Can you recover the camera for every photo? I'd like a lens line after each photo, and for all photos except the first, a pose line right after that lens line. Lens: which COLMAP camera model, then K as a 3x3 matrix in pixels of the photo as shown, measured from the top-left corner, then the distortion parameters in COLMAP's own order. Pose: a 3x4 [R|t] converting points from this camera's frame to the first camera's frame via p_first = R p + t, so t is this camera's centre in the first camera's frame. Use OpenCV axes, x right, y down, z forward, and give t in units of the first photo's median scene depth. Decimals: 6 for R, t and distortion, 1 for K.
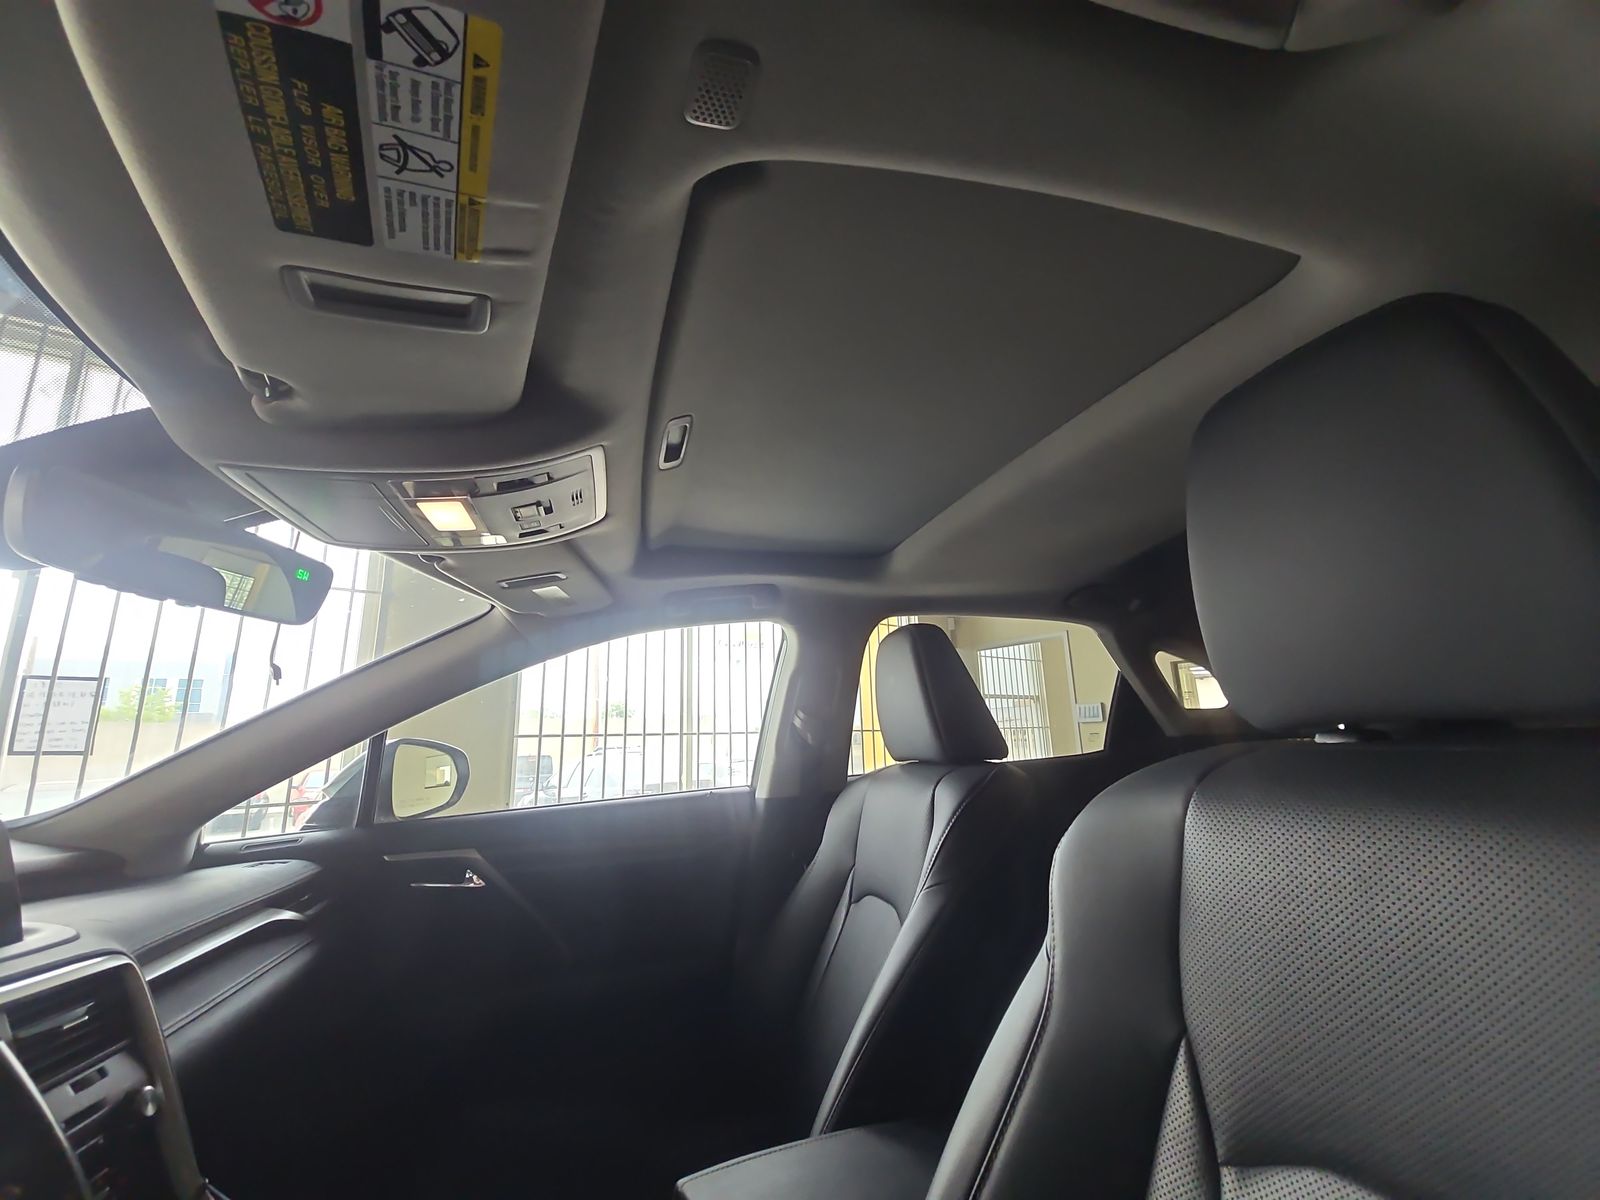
lens RADIAL K [[644.4, 0, 798.6], [0, 644.4, 594.3], [0, 0, 1]] dist [0.002656, -0.003813]
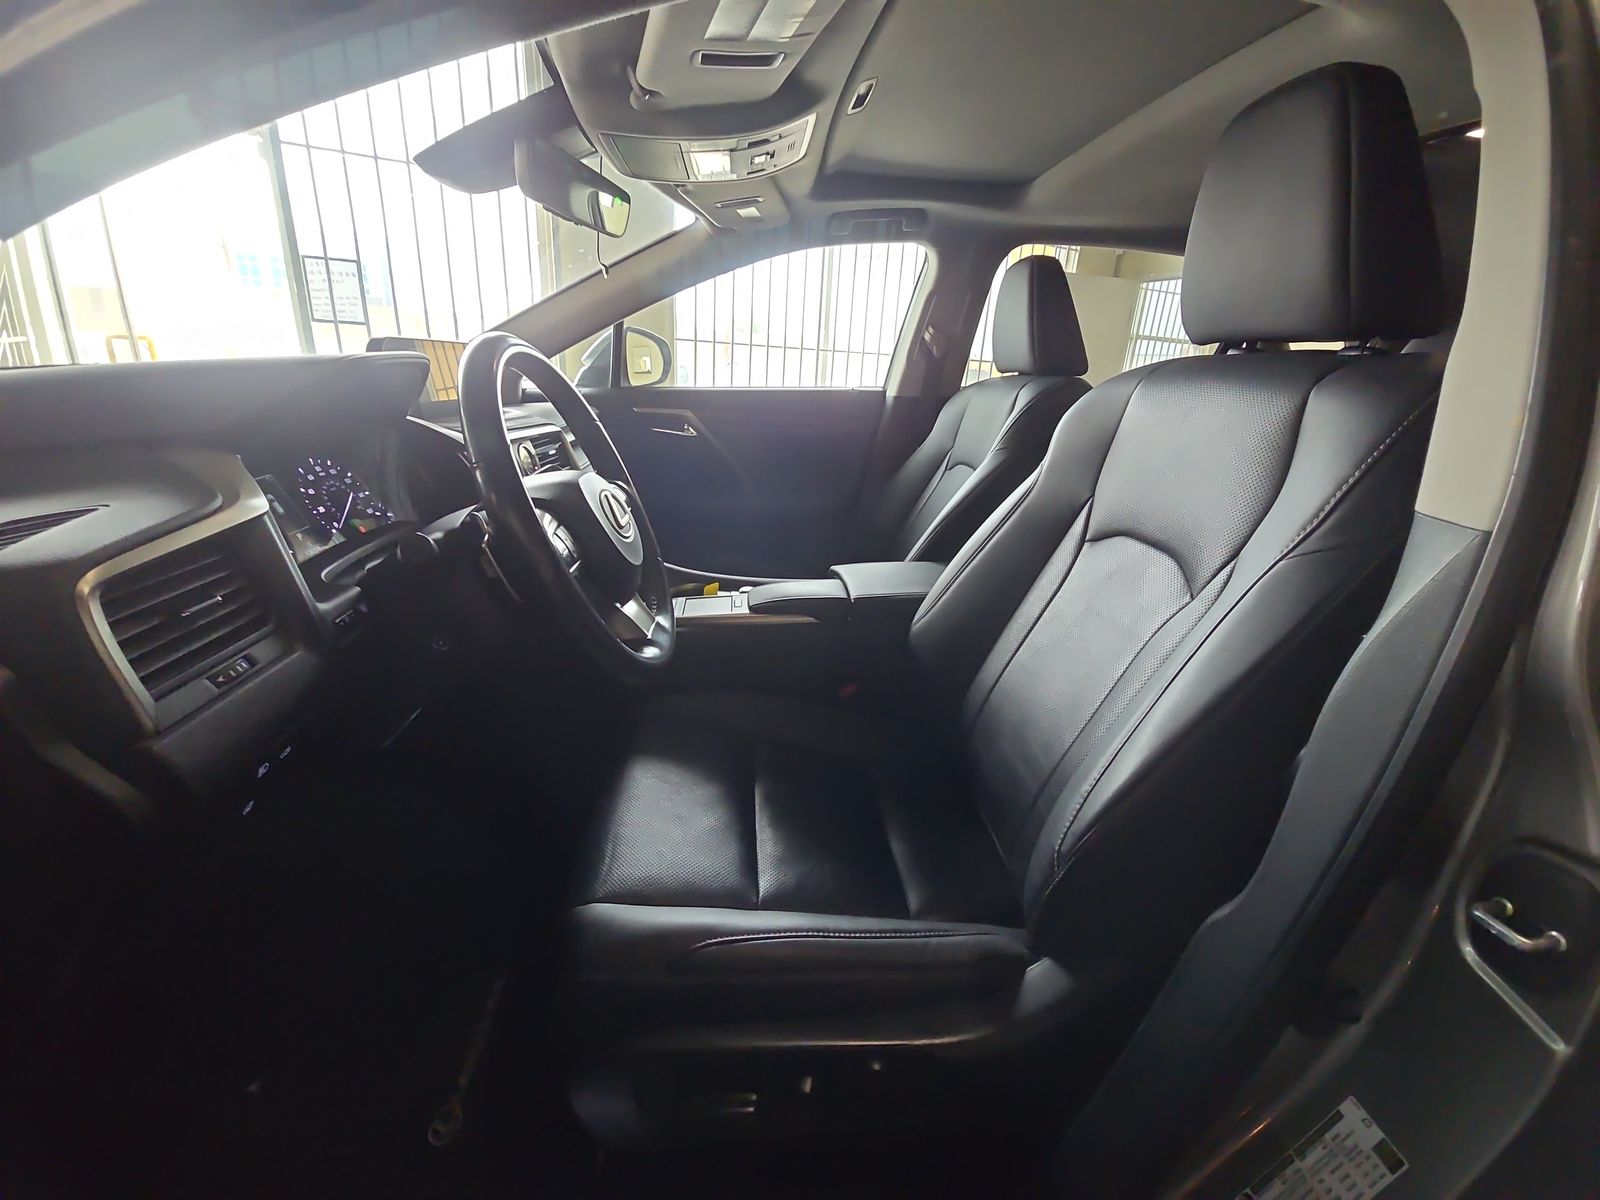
lens RADIAL K [[644.4, 0, 792.0], [0, 644.4, 587.1], [0, 0, 1]] dist [0.002656, -0.003813]
pose [[0.976958, 0.140512, -0.160650, 0.012475], [-0.035602, 0.849453, 0.526461, -0.040380], [0.210439, -0.508611, 0.834883, -0.376906]]
